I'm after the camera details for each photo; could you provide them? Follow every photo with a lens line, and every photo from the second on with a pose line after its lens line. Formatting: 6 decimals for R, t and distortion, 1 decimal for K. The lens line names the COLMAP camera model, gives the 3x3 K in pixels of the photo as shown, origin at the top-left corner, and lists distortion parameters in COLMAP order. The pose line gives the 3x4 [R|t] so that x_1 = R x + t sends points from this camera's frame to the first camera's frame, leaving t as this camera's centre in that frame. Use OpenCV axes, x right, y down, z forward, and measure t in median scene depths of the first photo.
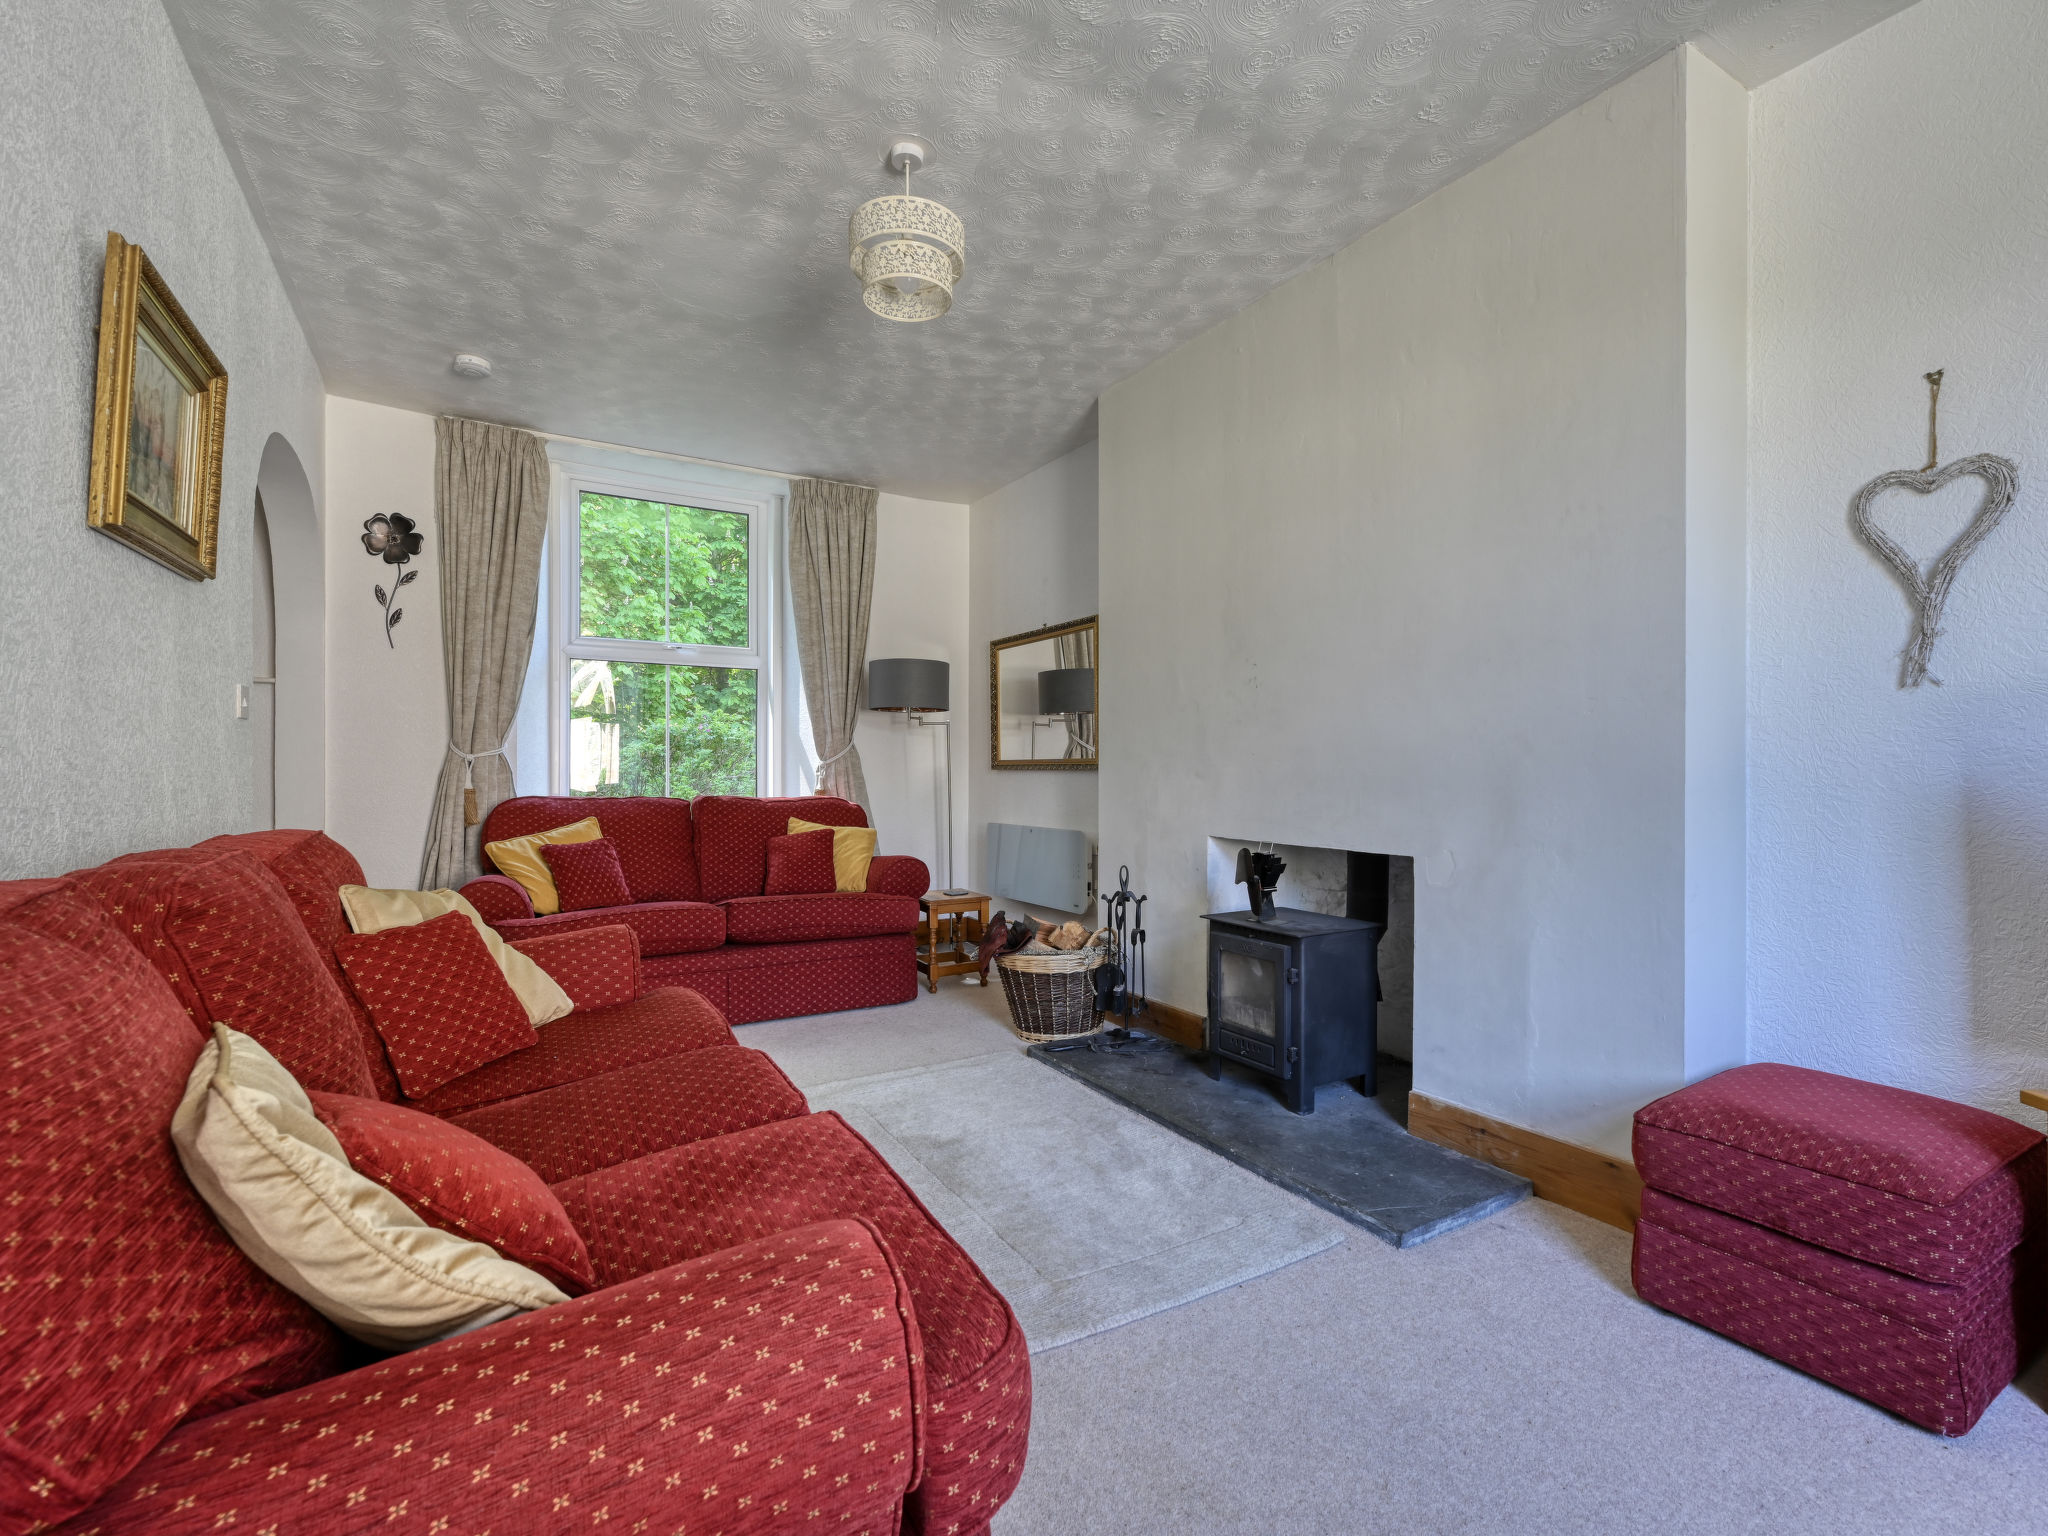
lens RADIAL K [[915.7, 0, 1008.3], [0, 915.7, 773.5], [0, 0, 1]] dist [0.000106, -0.000388]
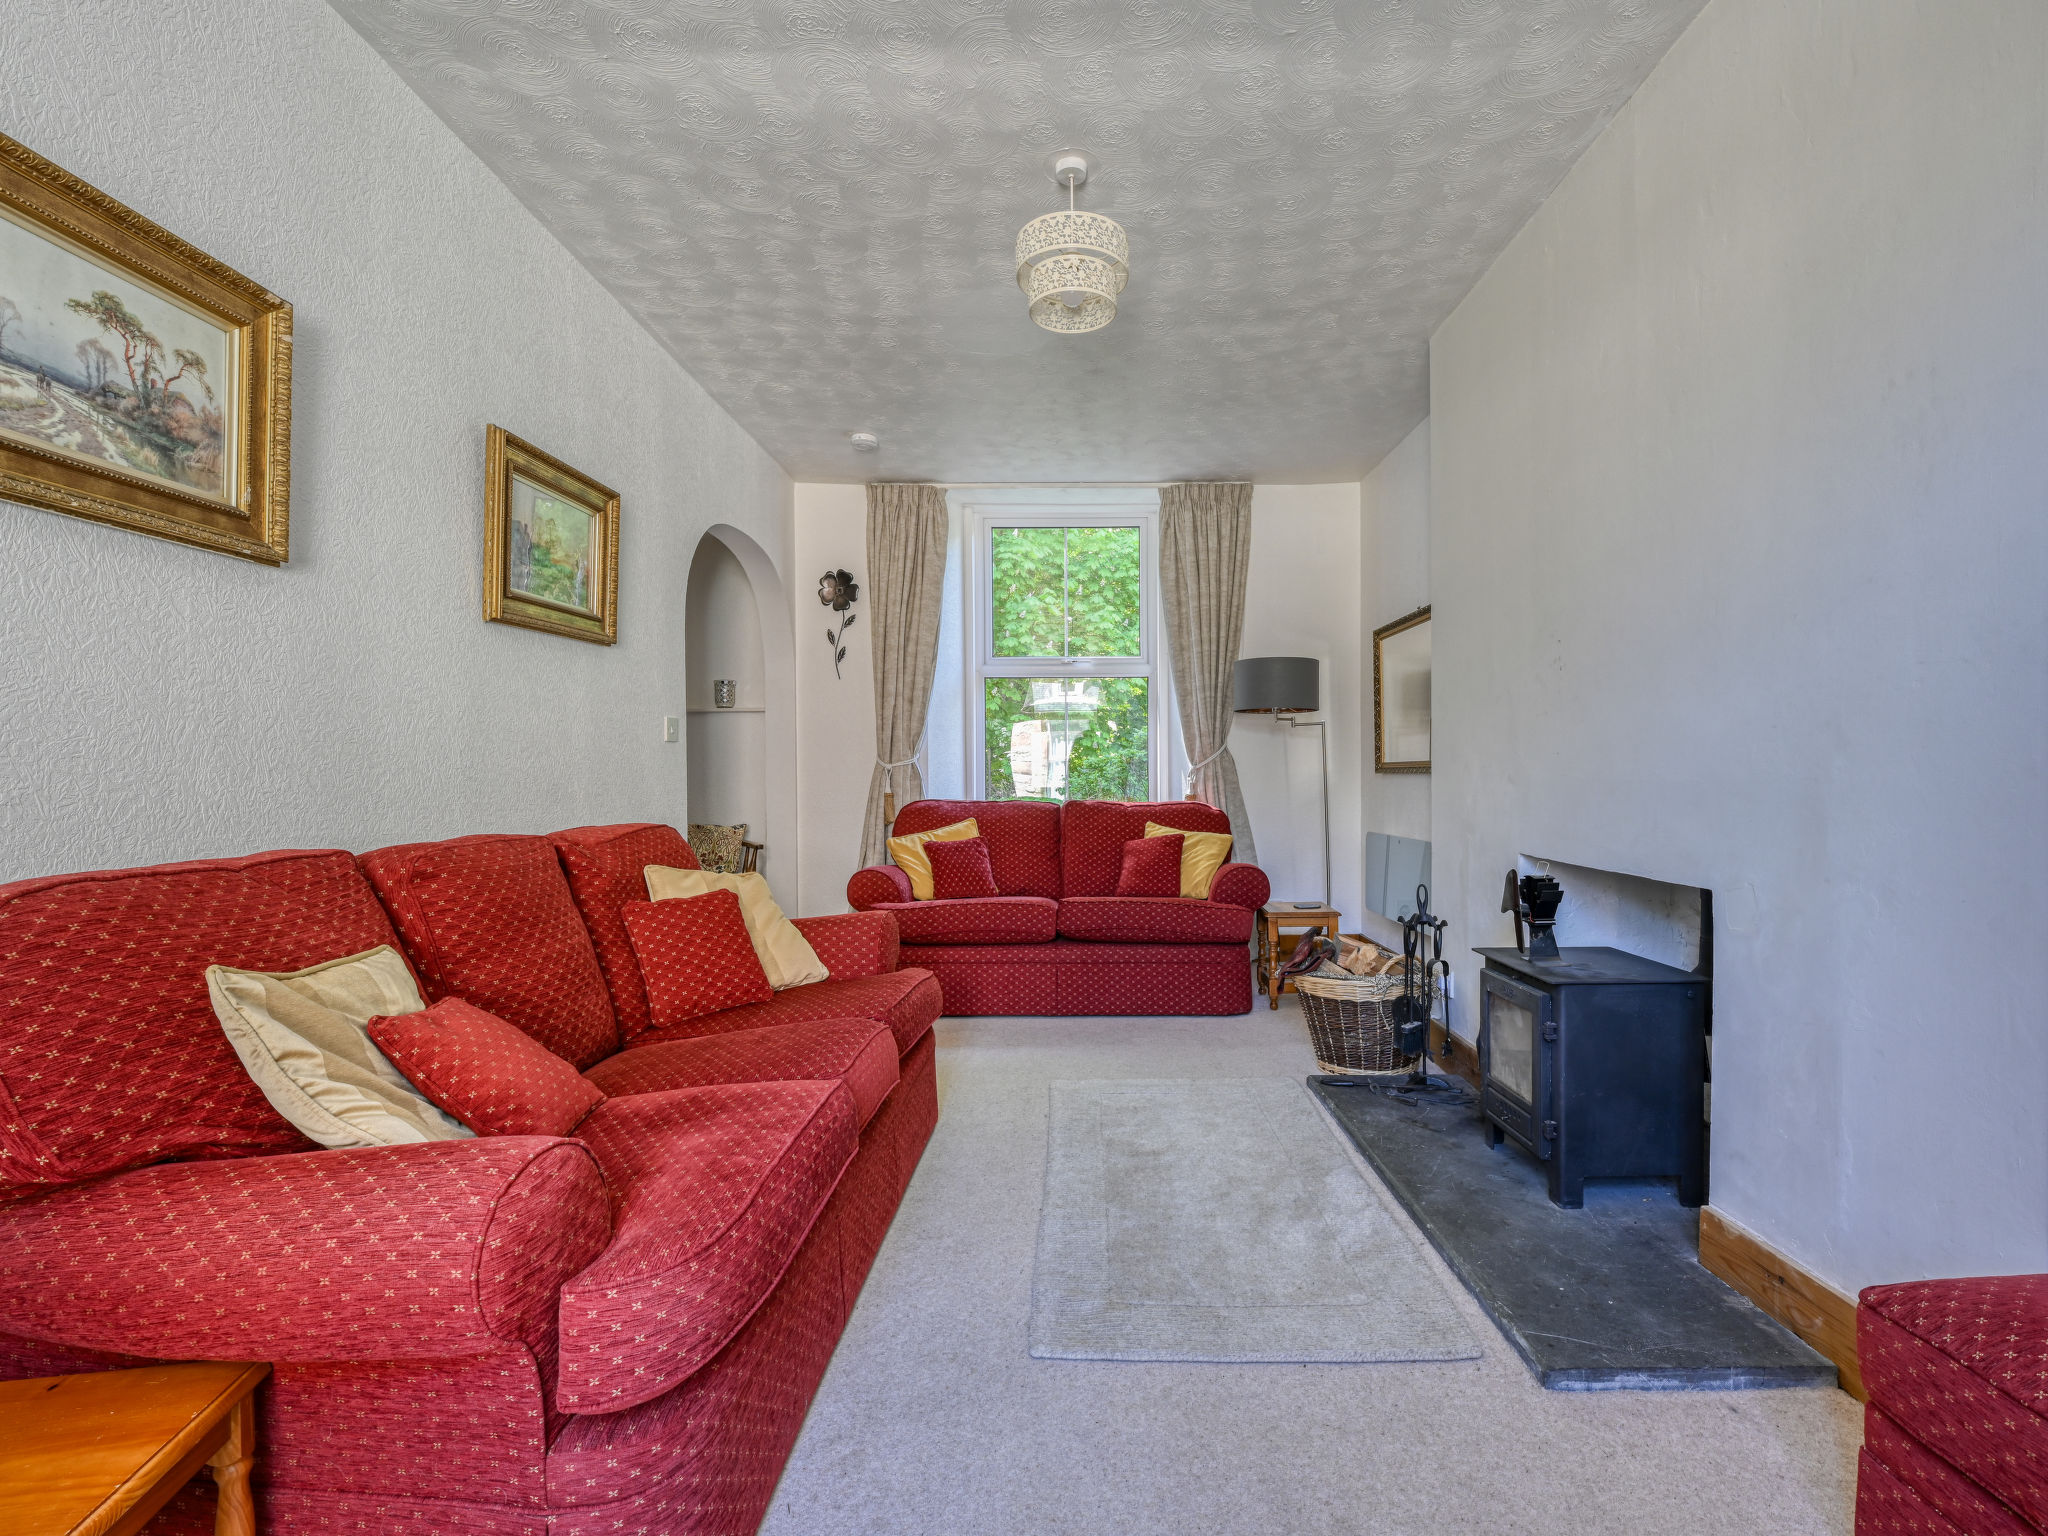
lens RADIAL K [[915.7, 0, 974.6], [0, 915.7, 787.8], [0, 0, 1]] dist [0.000106, -0.000388]
pose [[0.860853, -0.000071, -0.508853, 0.204606], [0.005816, 0.999936, 0.009701, -0.001376], [0.508820, -0.011310, 0.860799, 0.044005]]
